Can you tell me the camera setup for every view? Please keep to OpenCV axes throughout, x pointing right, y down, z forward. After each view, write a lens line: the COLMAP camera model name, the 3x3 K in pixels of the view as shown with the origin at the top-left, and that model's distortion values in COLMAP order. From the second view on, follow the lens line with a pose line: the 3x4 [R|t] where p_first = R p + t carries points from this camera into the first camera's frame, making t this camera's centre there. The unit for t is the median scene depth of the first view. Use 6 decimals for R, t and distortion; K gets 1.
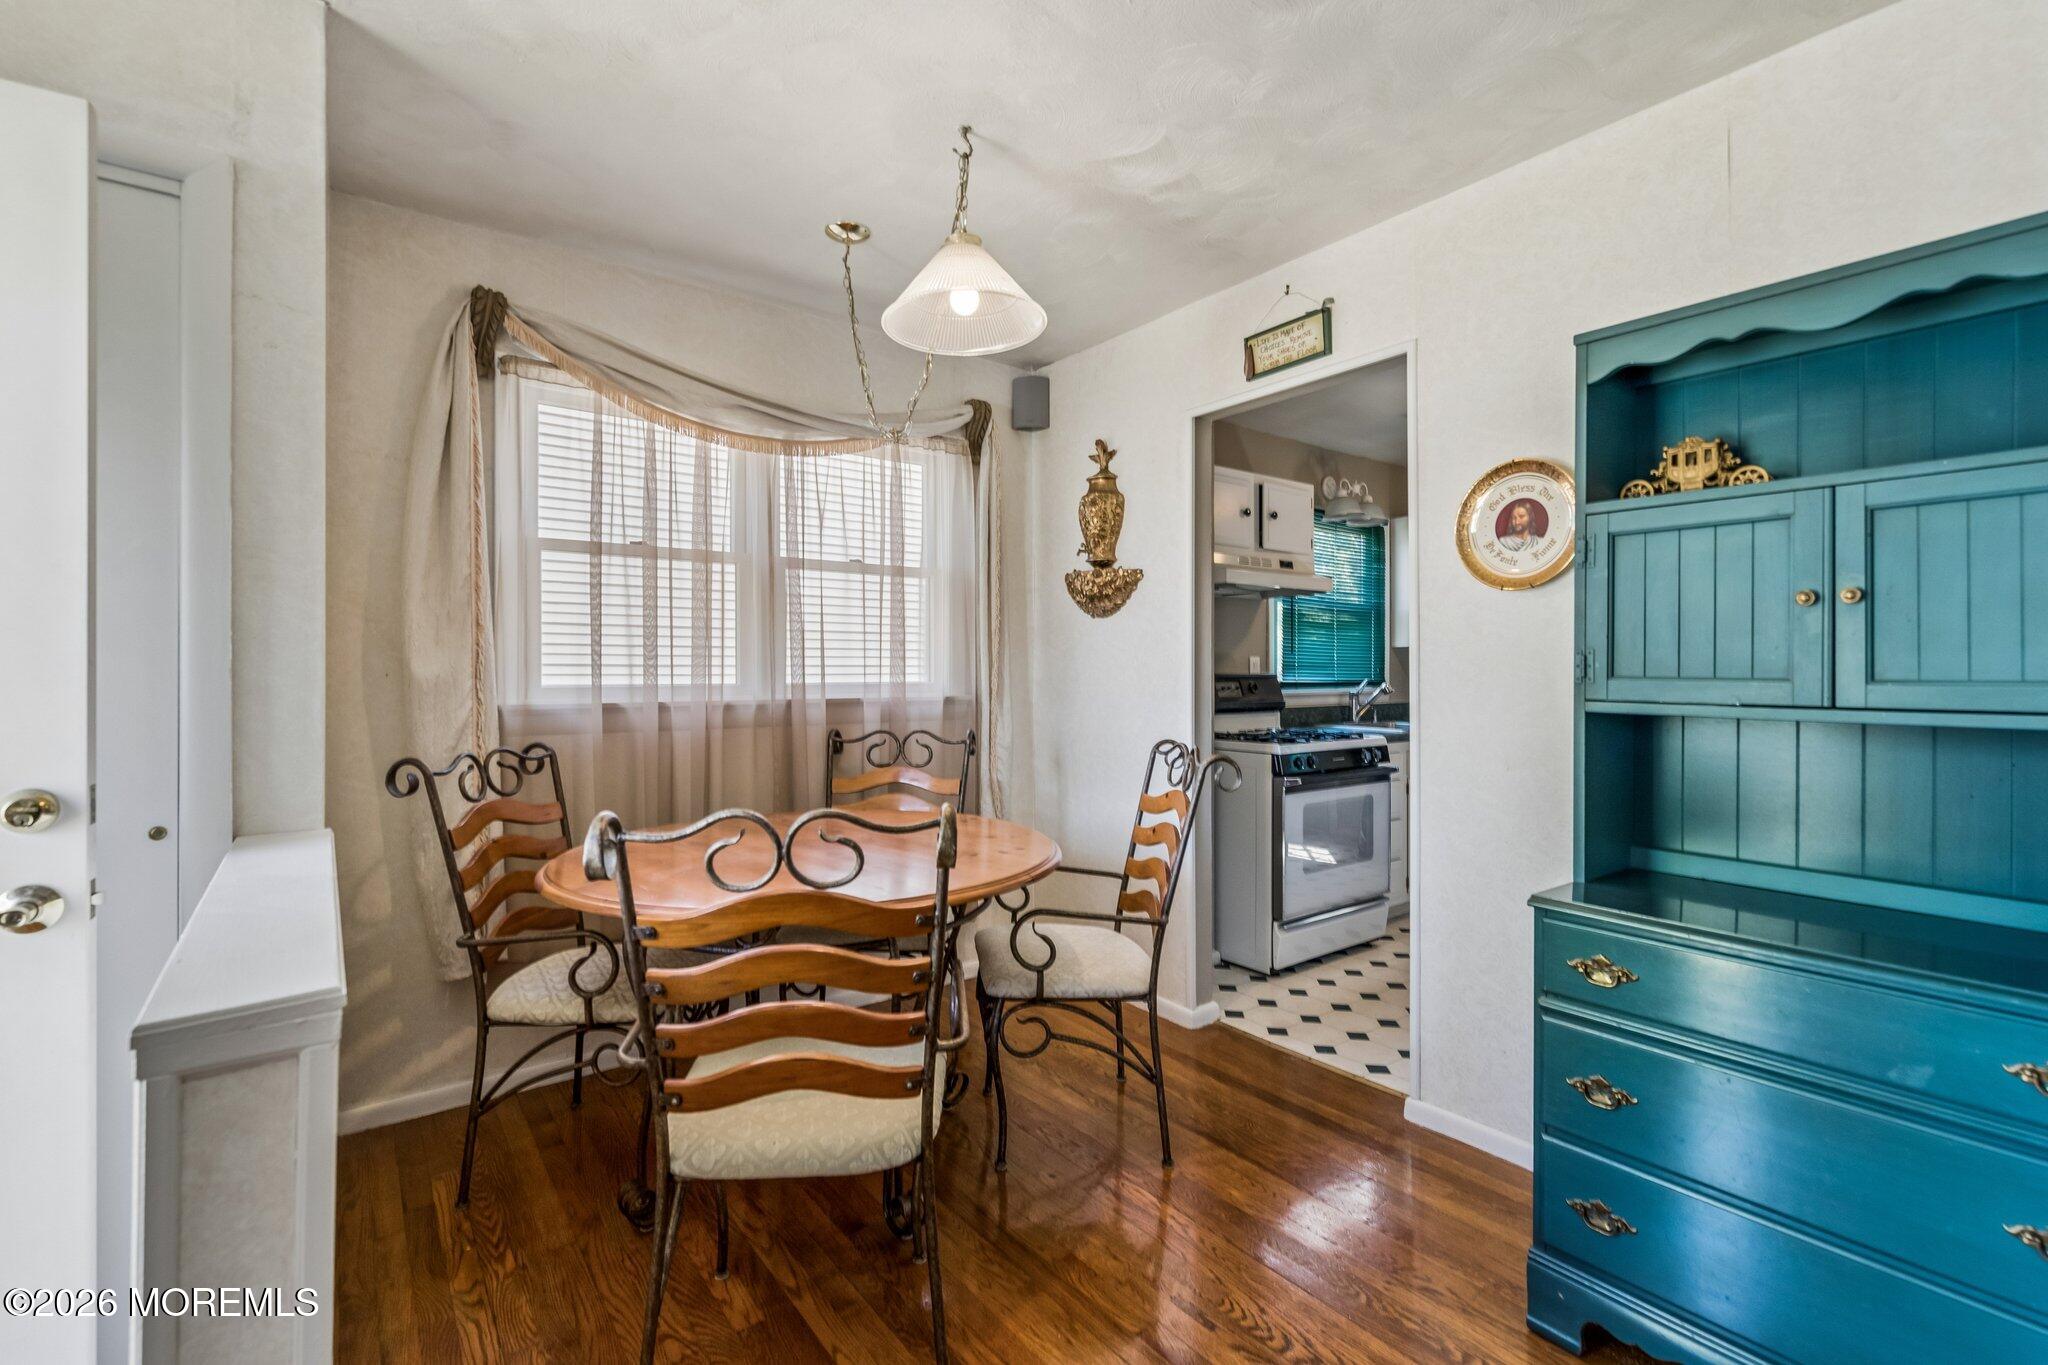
lens RADIAL K [[899.9, 0, 1033.7], [0, 899.9, 669.8], [0, 0, 1]] dist [0.001492, -0.000910]
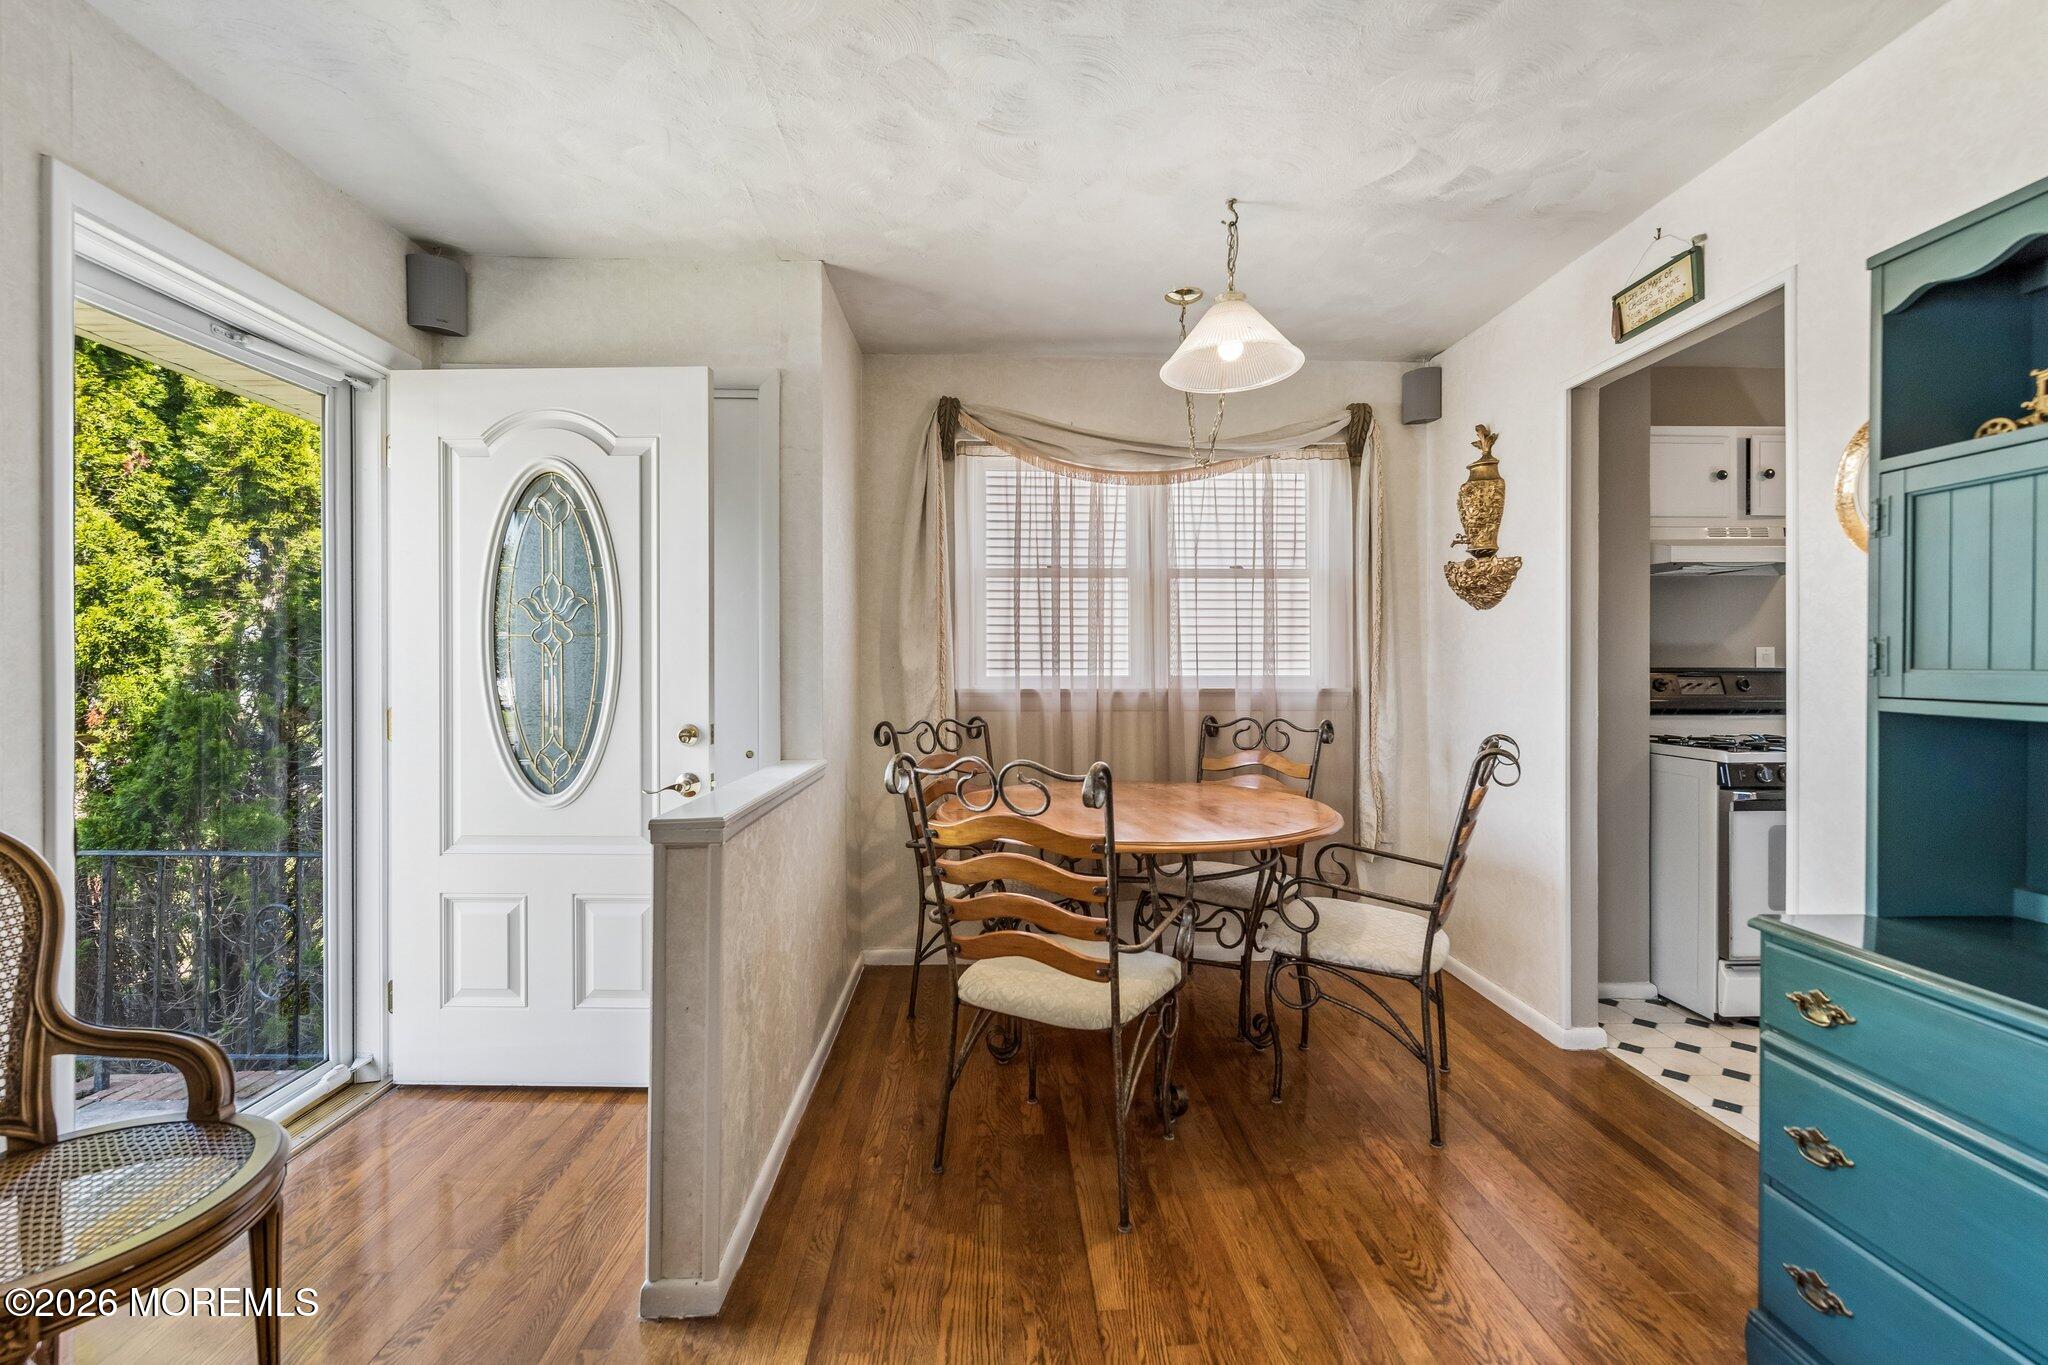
lens RADIAL K [[899.9, 0, 1037.8], [0, 899.9, 667.4], [0, 0, 1]] dist [0.001492, -0.000910]
pose [[0.819723, -0.000341, -0.572761, 0.285096], [0.001538, 0.999998, 0.001605, 0.002575], [0.572759, -0.002197, 0.819721, -0.077870]]
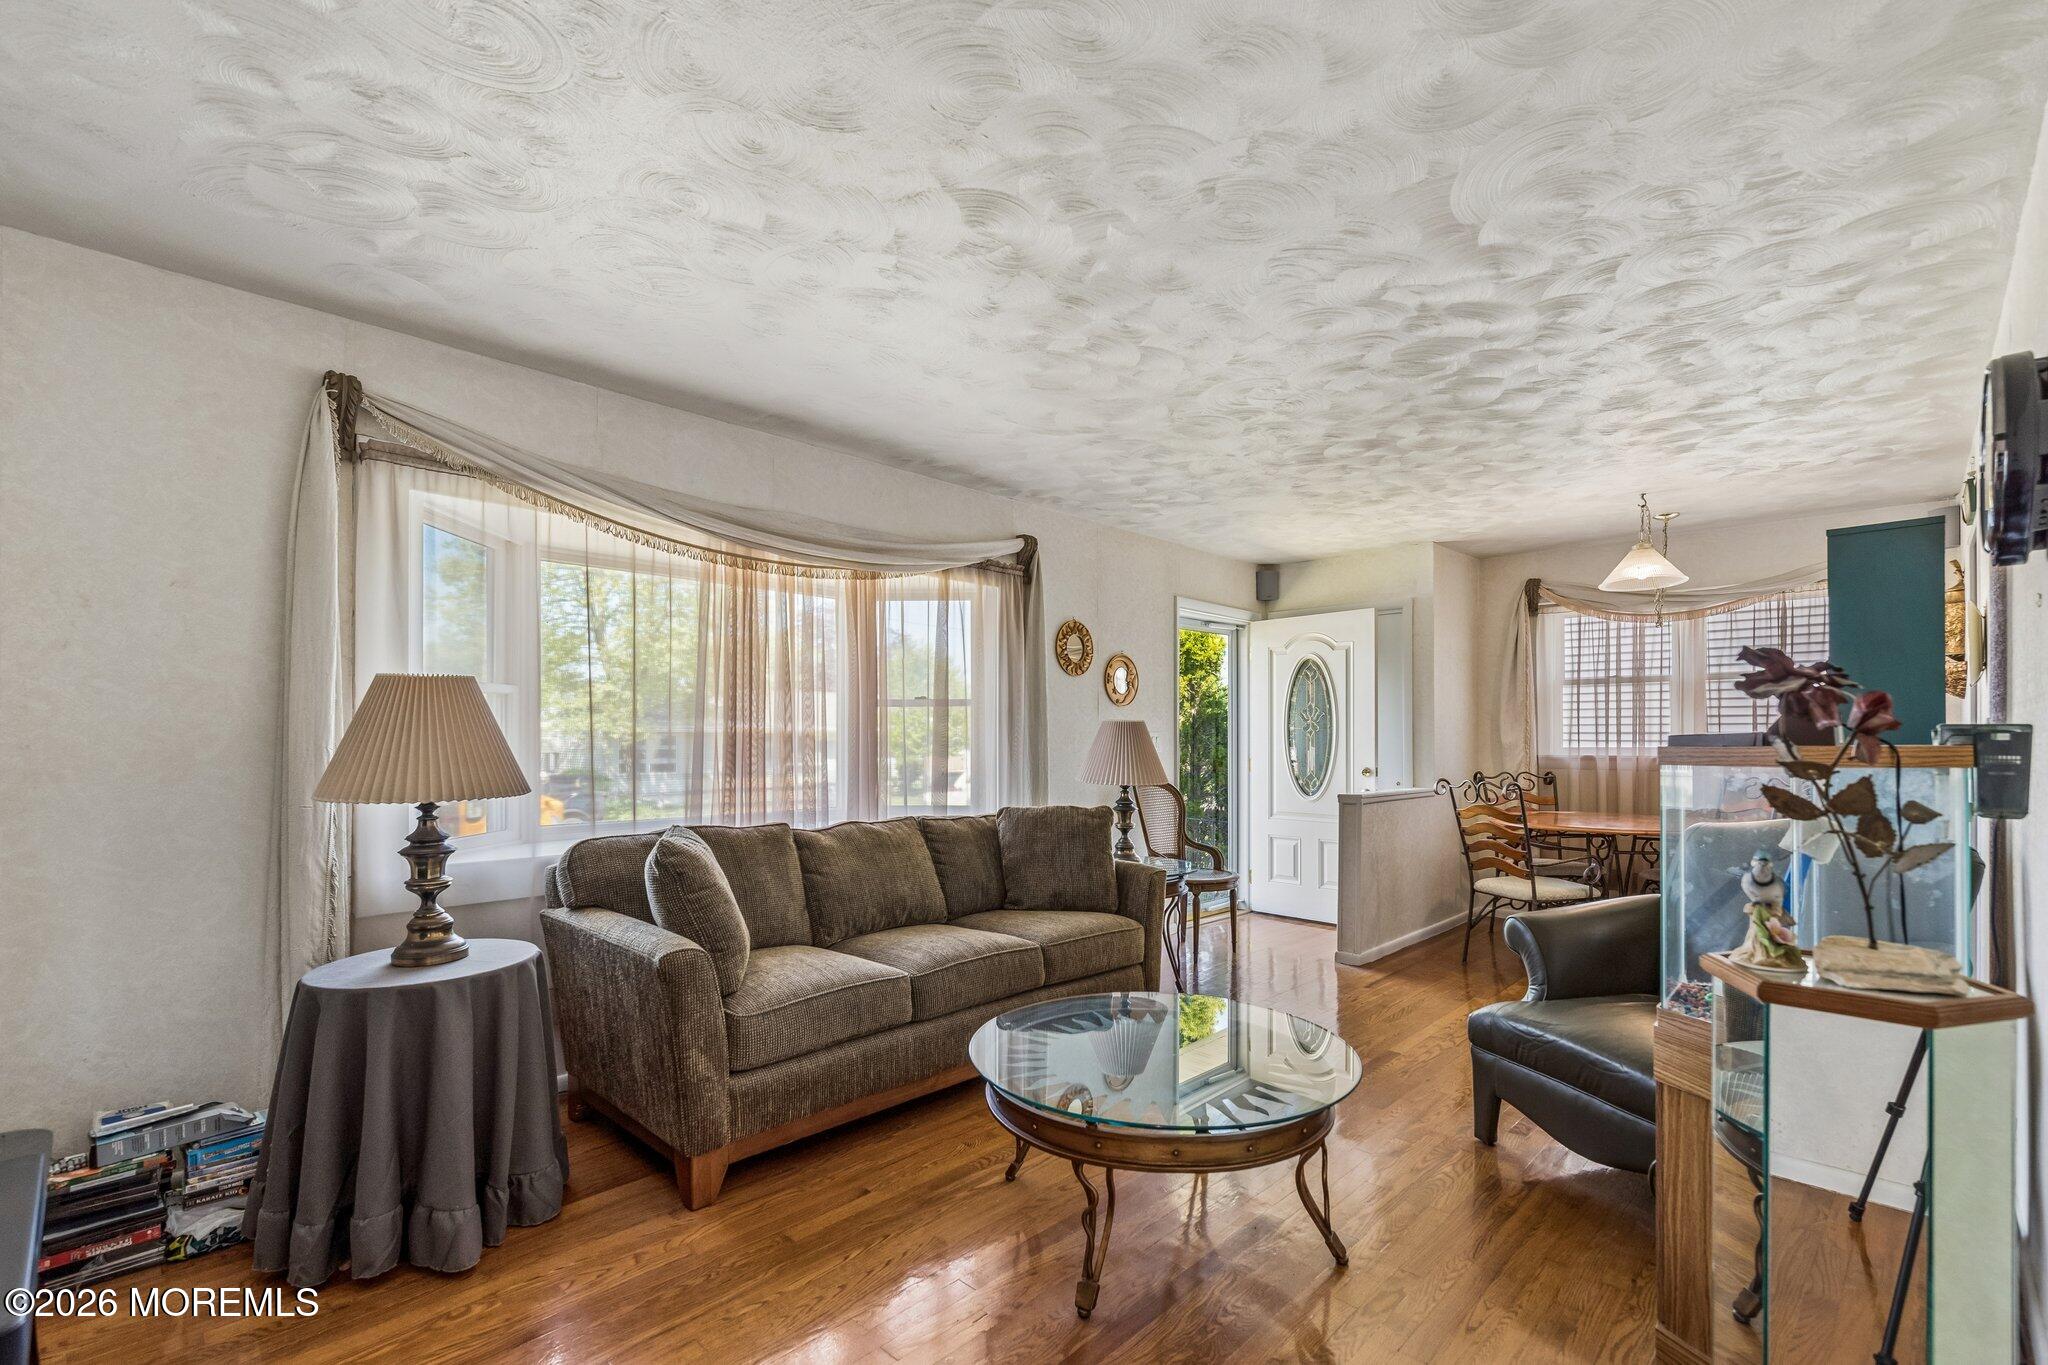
lens RADIAL K [[899.9, 0, 1024.3], [0, 899.9, 734.1], [0, 0, 1]] dist [0.001492, -0.000910]
pose [[0.136643, -0.007536, -0.990592, 1.361277], [0.000214, 0.999971, -0.007578, 0.002216], [0.990620, 0.000824, 0.136641, -0.567712]]
